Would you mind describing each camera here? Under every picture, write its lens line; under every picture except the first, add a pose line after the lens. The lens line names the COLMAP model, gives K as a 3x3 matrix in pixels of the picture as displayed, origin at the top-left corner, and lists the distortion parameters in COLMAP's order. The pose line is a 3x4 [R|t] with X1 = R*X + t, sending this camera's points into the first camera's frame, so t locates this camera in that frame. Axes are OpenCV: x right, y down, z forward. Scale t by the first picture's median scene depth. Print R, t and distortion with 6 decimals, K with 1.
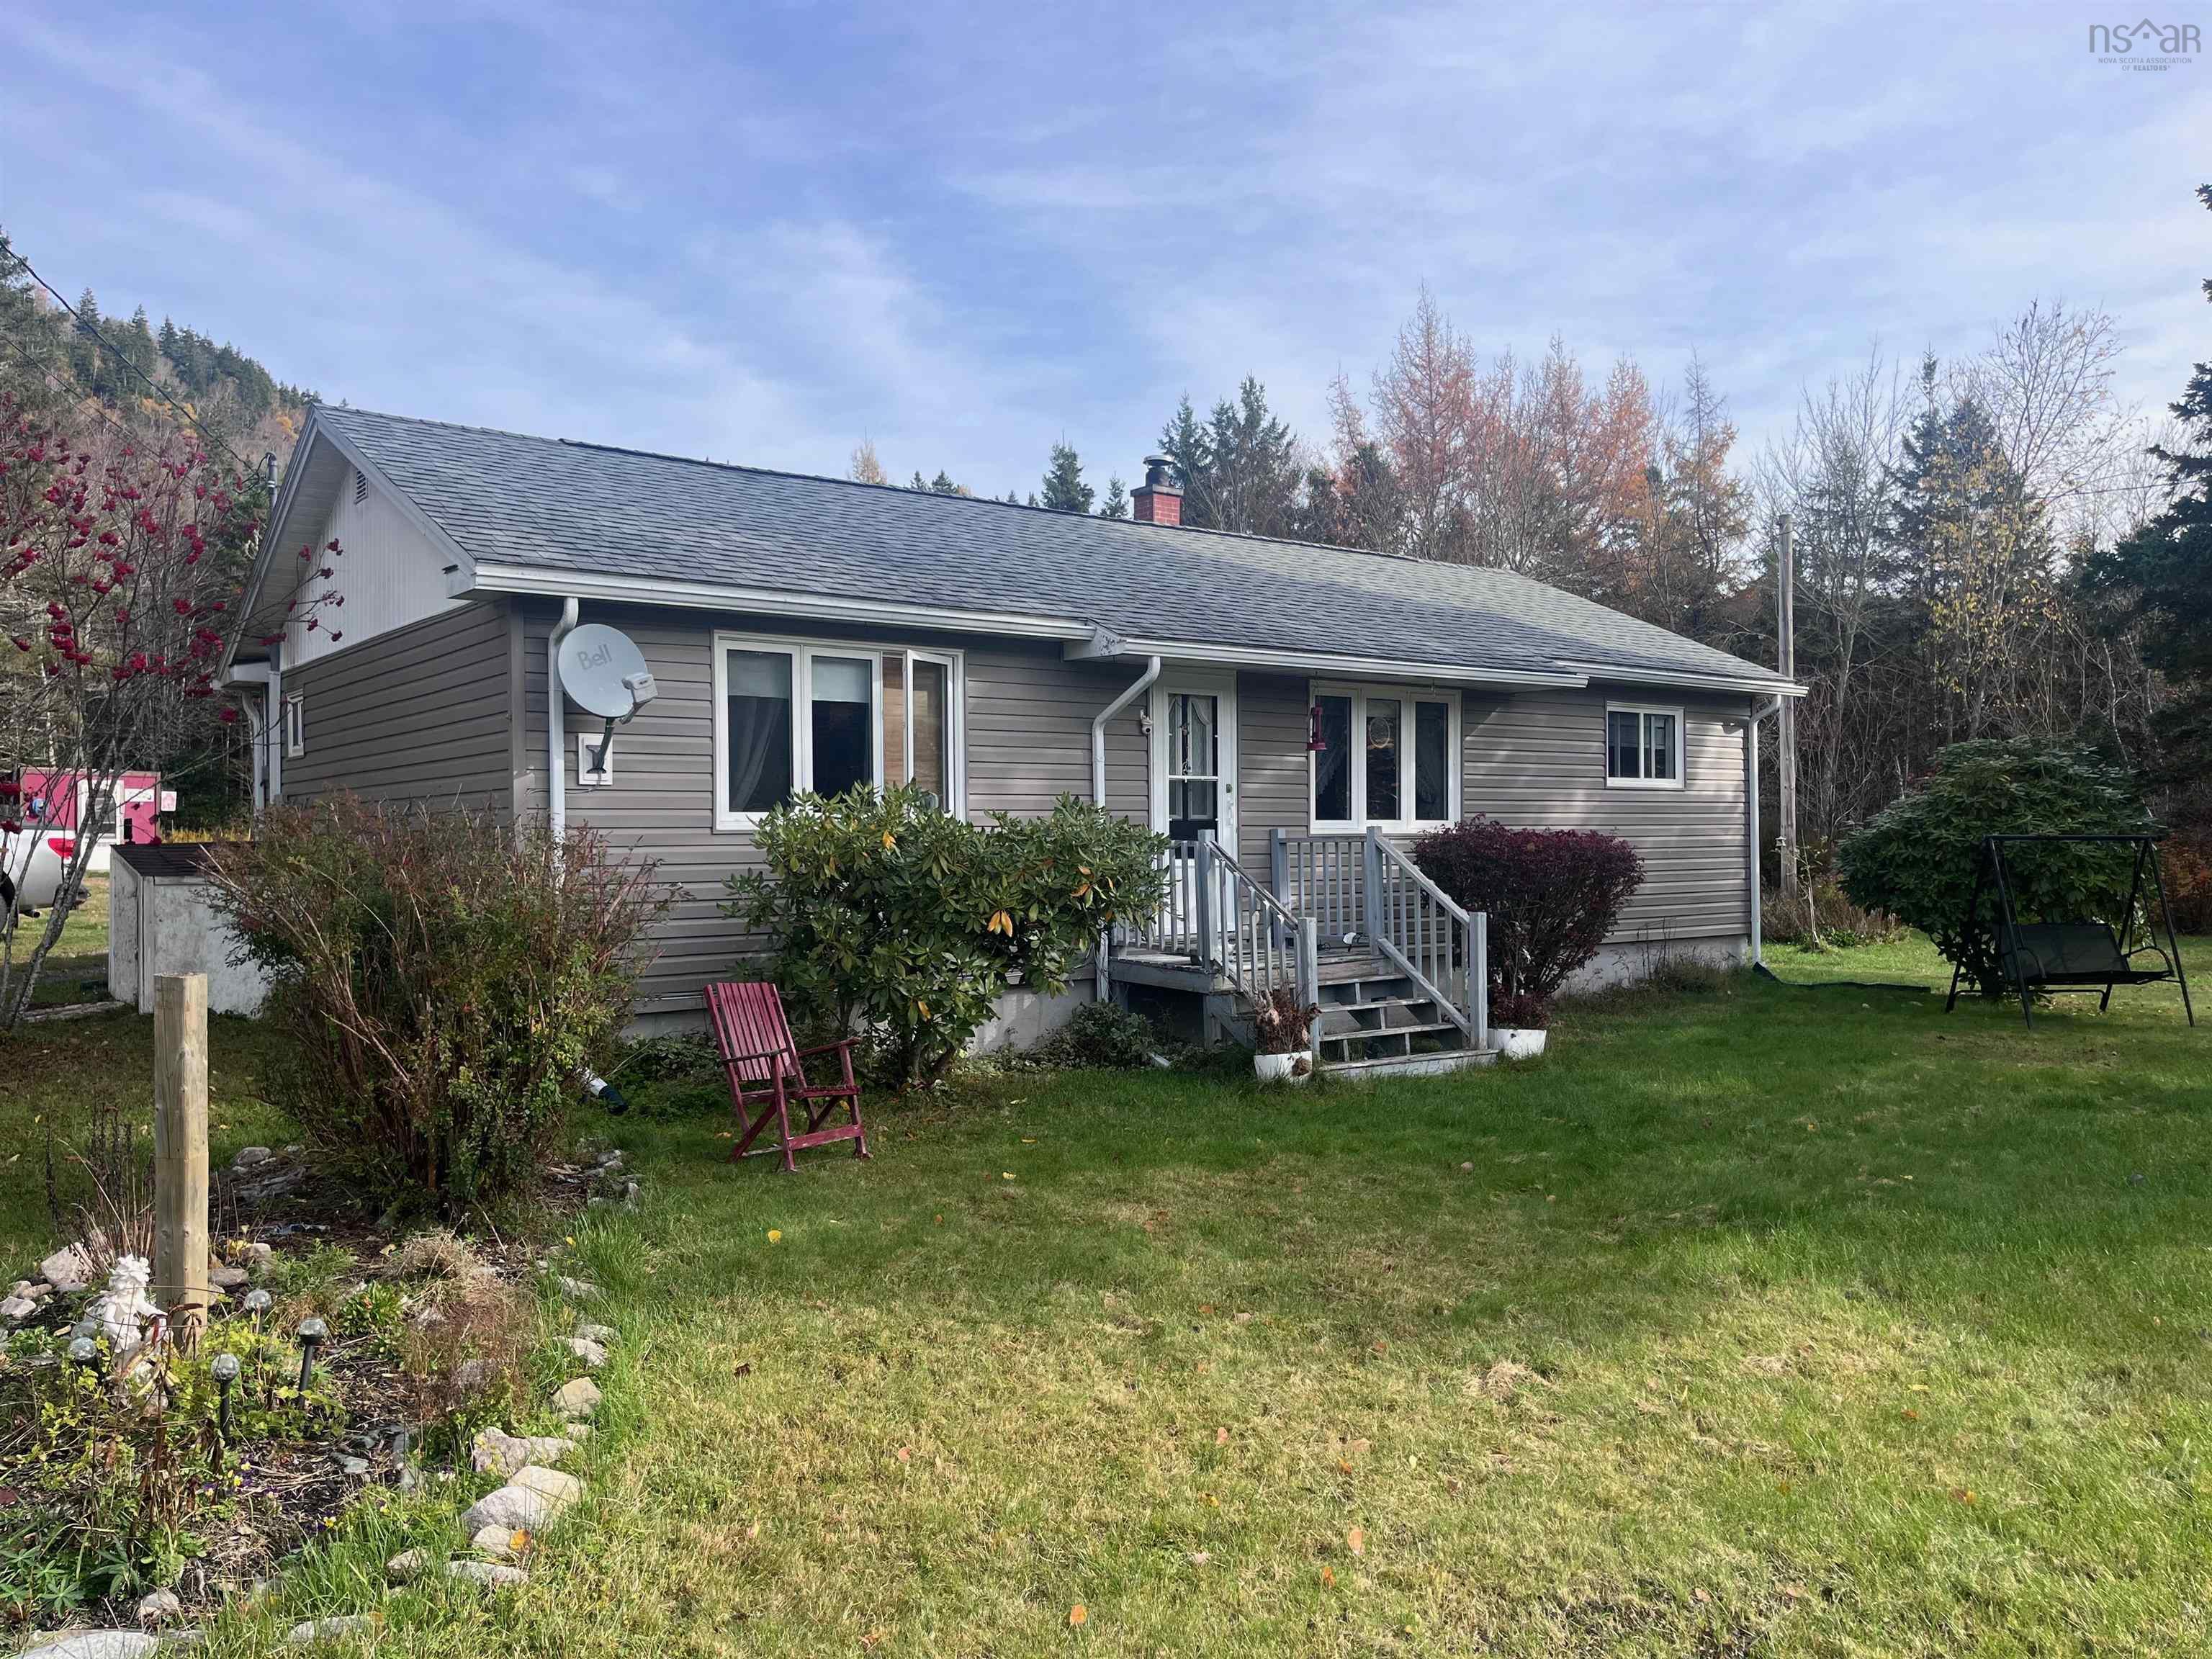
lens RADIAL K [[1699.5, 0, 1126.7], [0, 1699.5, 841.4], [0, 0, 1]] dist [0.053680, -0.059930]
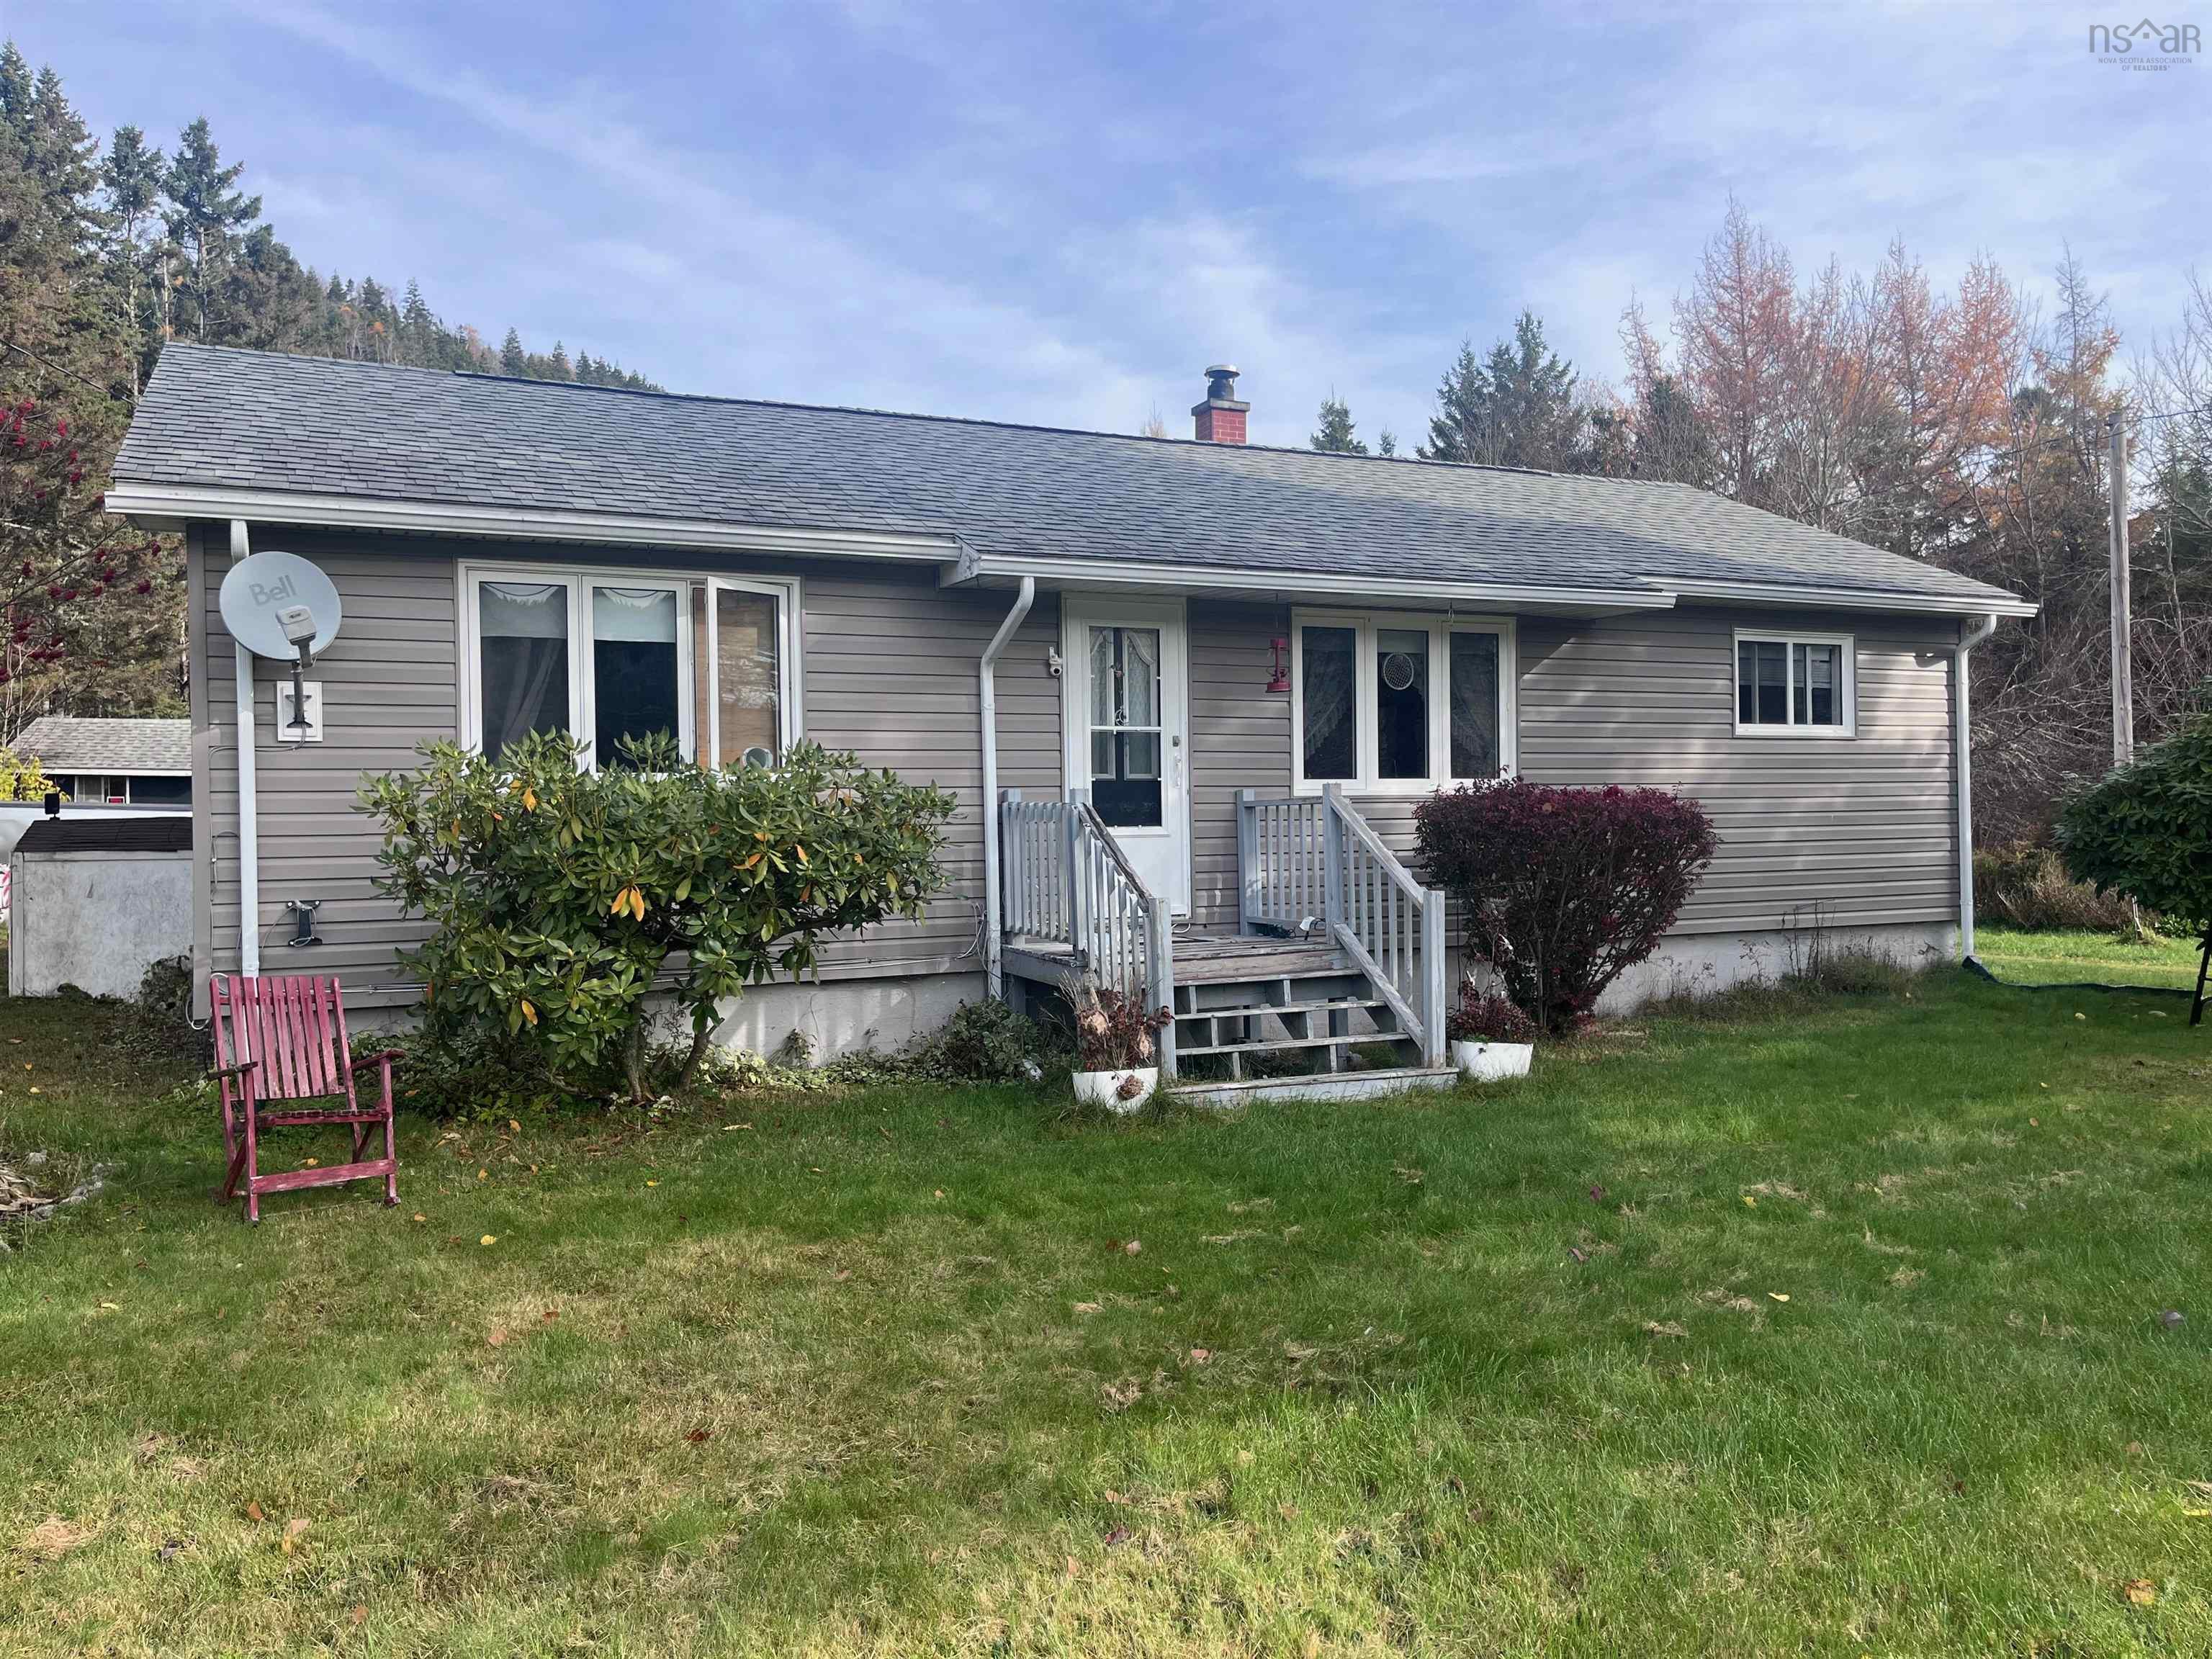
lens RADIAL K [[1699.5, 0, 1110.7], [0, 1699.5, 822.8], [0, 0, 1]] dist [0.053680, -0.059930]
pose [[0.975031, -0.008273, -0.221913, 0.192528], [0.008133, 0.999966, -0.001543, 0.008711], [0.221918, -0.000300, 0.975065, 0.173279]]
